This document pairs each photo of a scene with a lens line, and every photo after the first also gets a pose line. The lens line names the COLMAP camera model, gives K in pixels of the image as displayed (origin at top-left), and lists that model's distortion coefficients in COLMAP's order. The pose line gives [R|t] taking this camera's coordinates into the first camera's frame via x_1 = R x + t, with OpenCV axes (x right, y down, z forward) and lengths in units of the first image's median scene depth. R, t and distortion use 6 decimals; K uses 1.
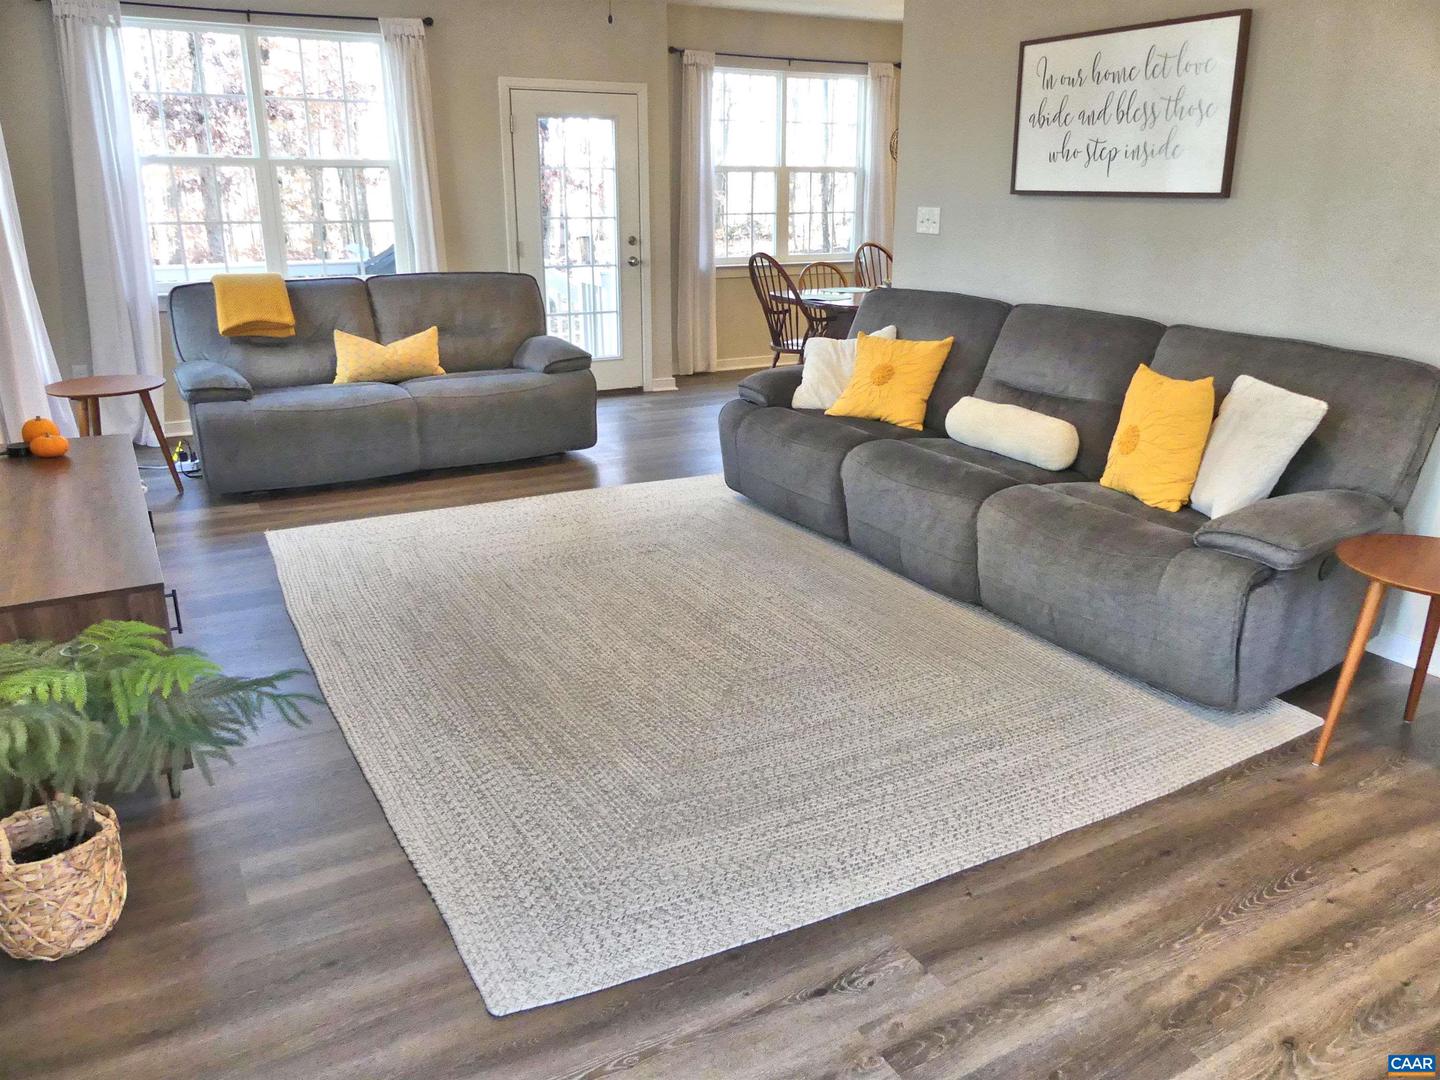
lens RADIAL K [[1090.3, 0, 720.0], [0, 1090.3, 540.0], [0, 0, 1]] dist [-0.015441, -0.007343]
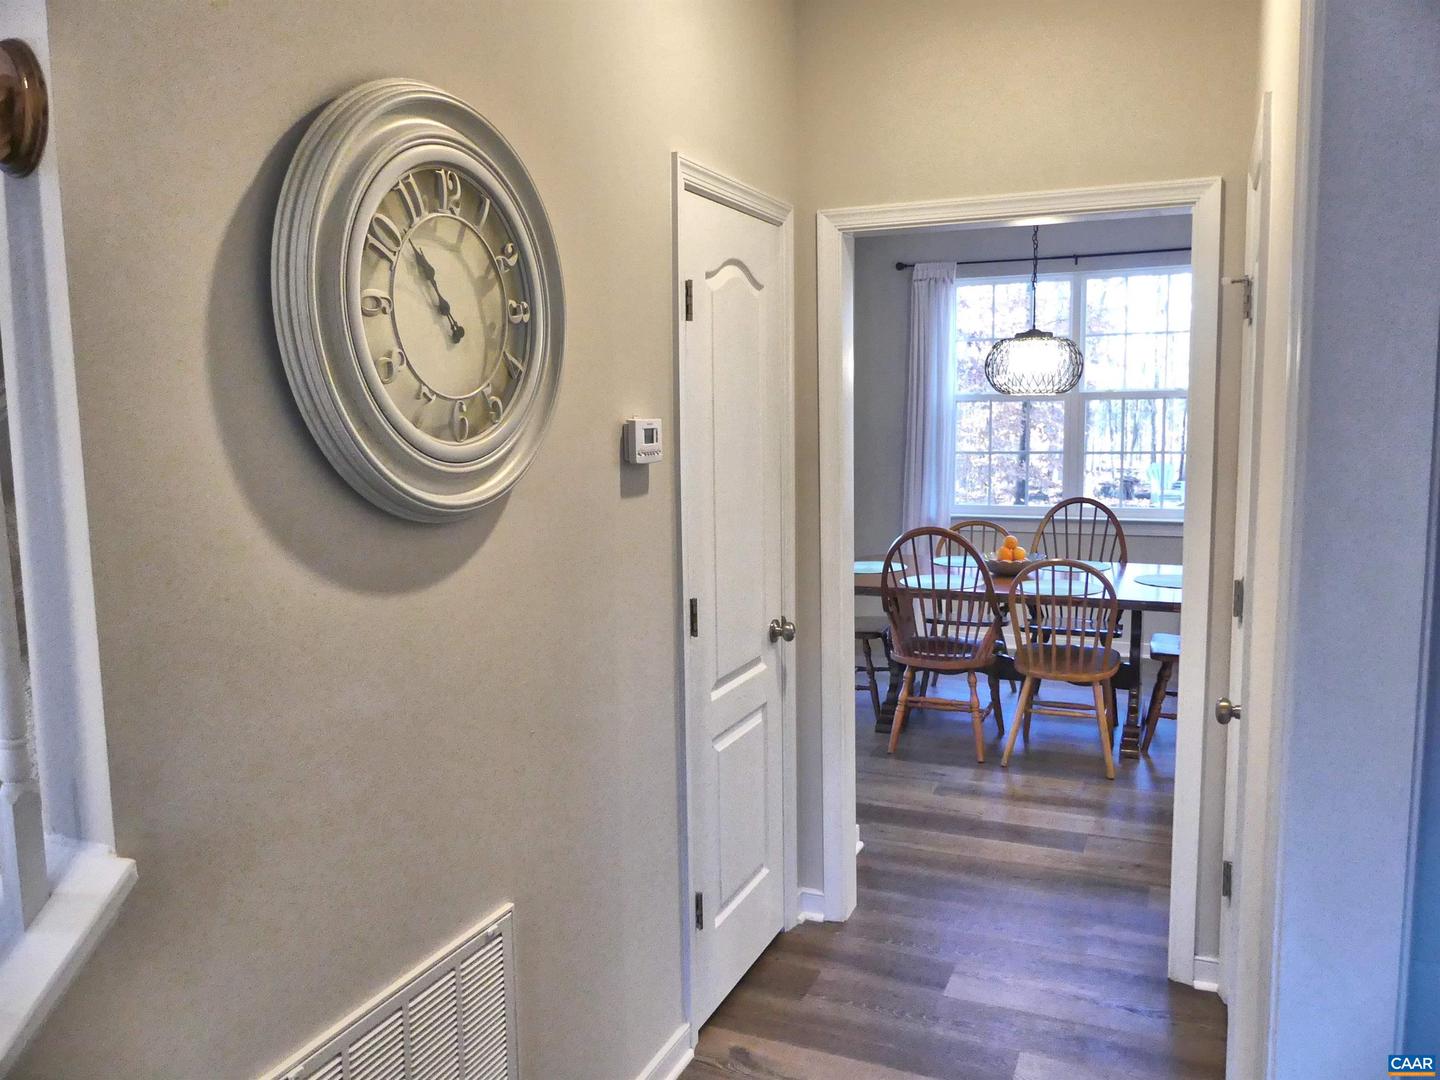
lens RADIAL K [[1090.3, 0, 720.0], [0, 1090.3, 540.0], [0, 0, 1]] dist [-0.015441, -0.007343]
pose [[0.591236, 0.085862, -0.801915, 0.534597], [-0.229661, 0.971074, -0.065351, -0.146236], [0.773108, 0.222806, 0.593853, 0.407935]]
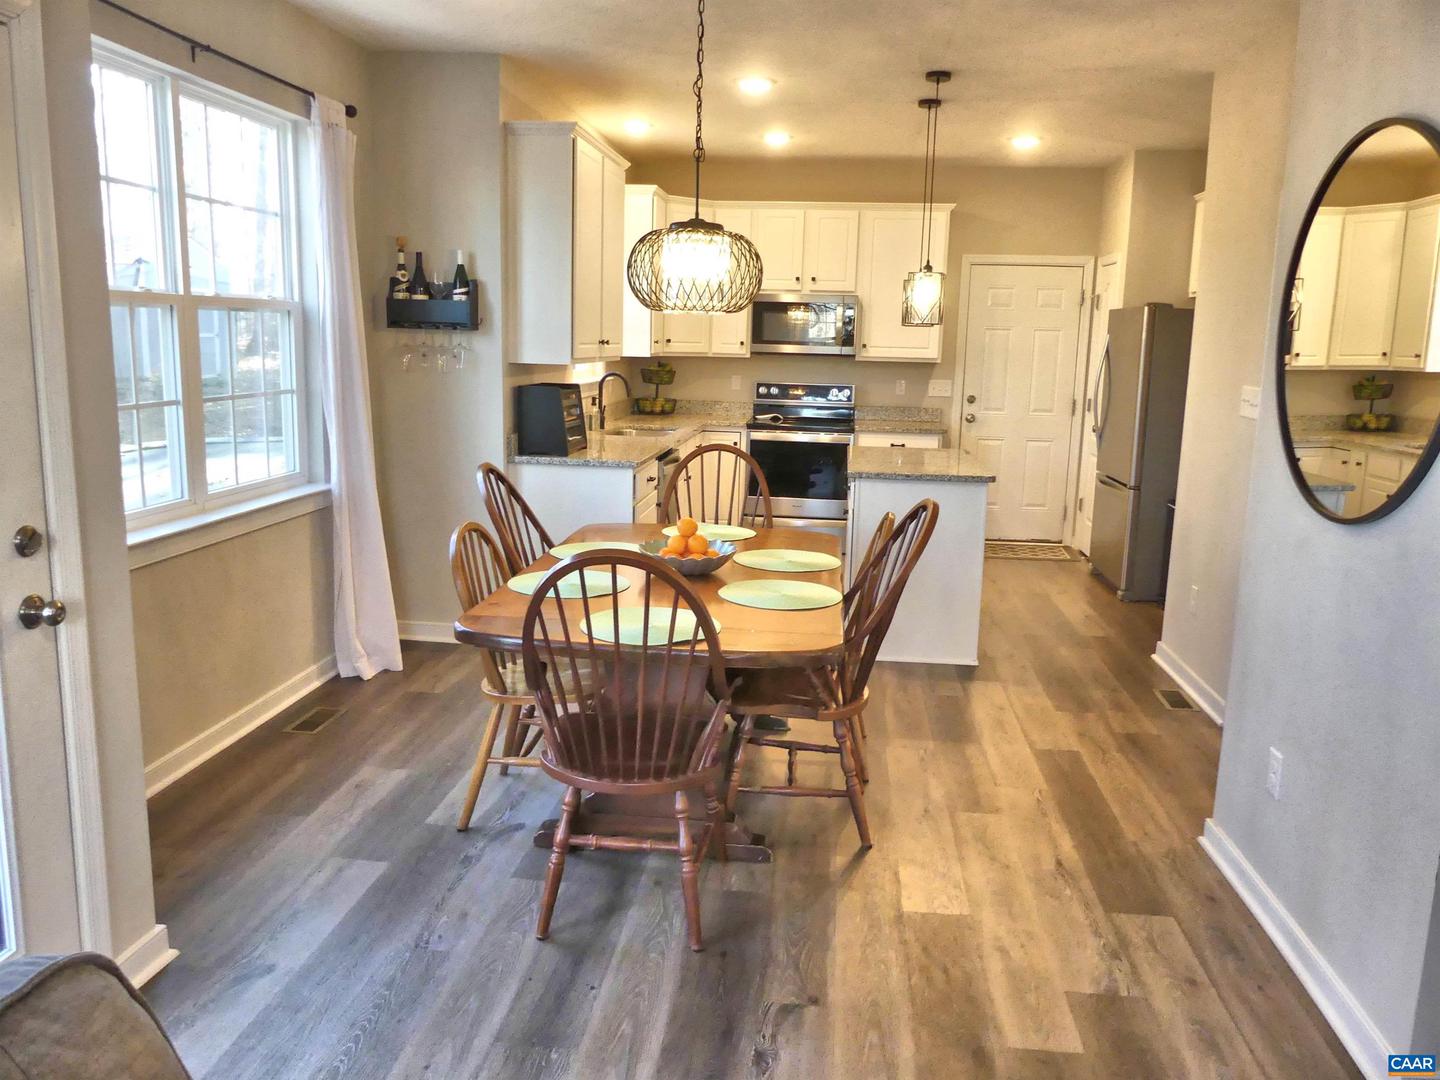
lens RADIAL K [[1090.3, 0, 720.0], [0, 1090.3, 540.0], [0, 0, 1]] dist [-0.015441, -0.007343]
pose [[0.587476, -0.129709, 0.798779, -0.177754], [0.218502, 0.975834, -0.002241, -0.213379], [-0.779185, 0.175851, 0.601621, 0.630594]]
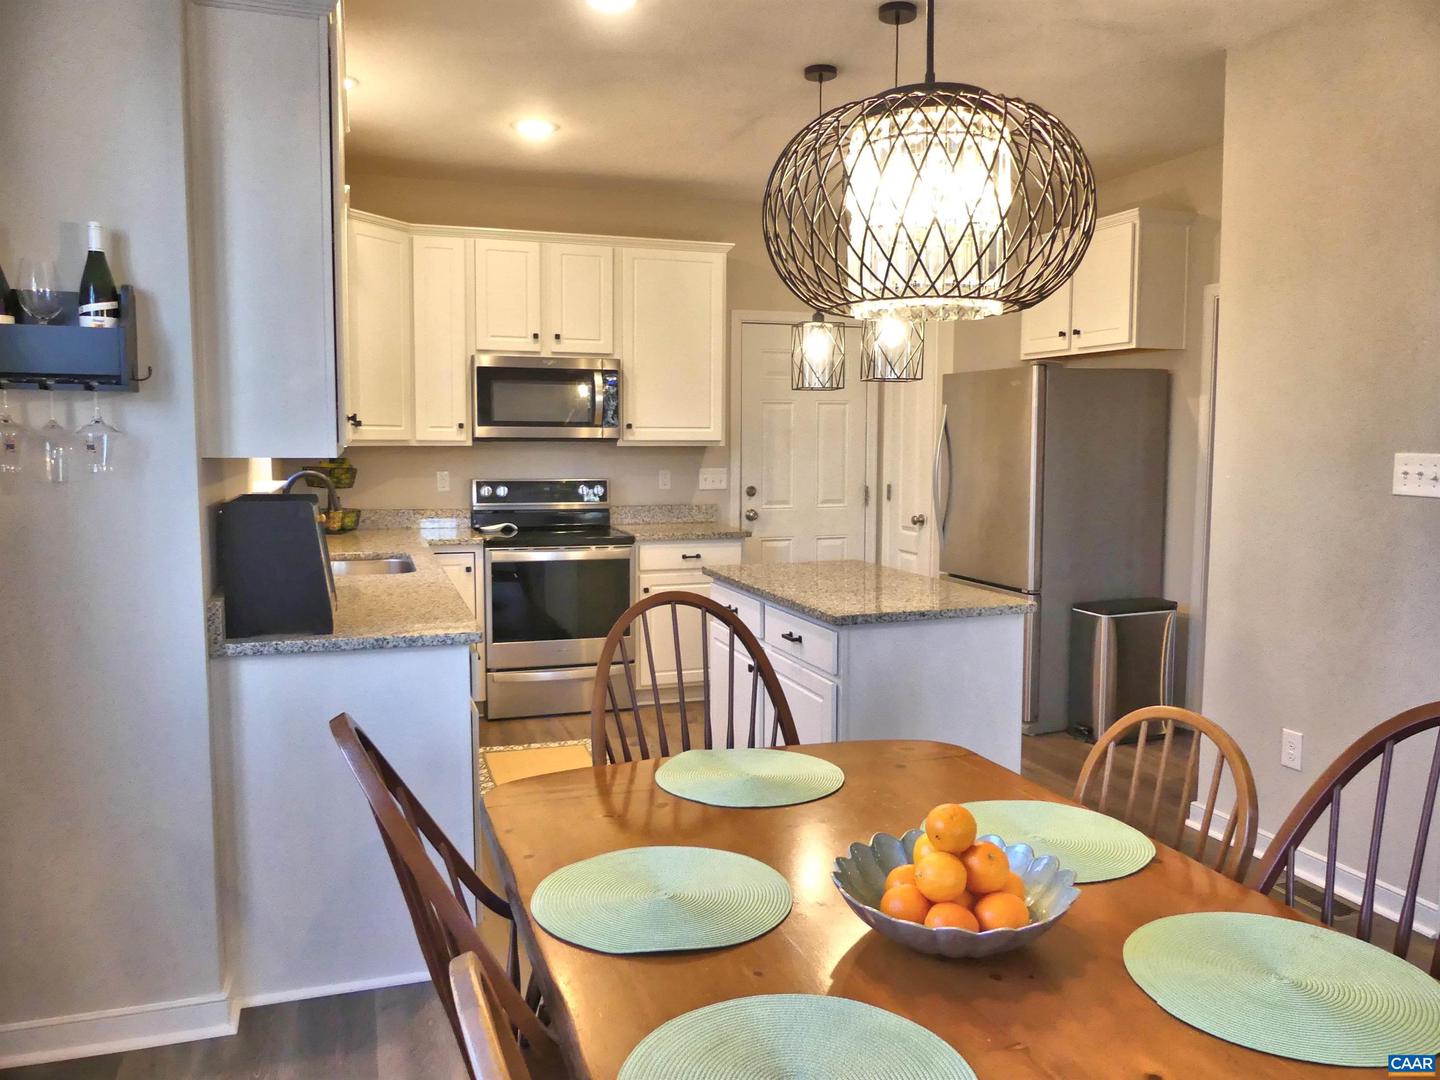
lens RADIAL K [[1090.3, 0, 720.0], [0, 1090.3, 540.0], [0, 0, 1]] dist [-0.015441, -0.007343]
pose [[0.198284, -0.086343, 0.976334, -0.016106], [0.292428, 0.955957, 0.025151, -0.280499], [-0.935505, 0.280521, 0.214800, 0.878191]]
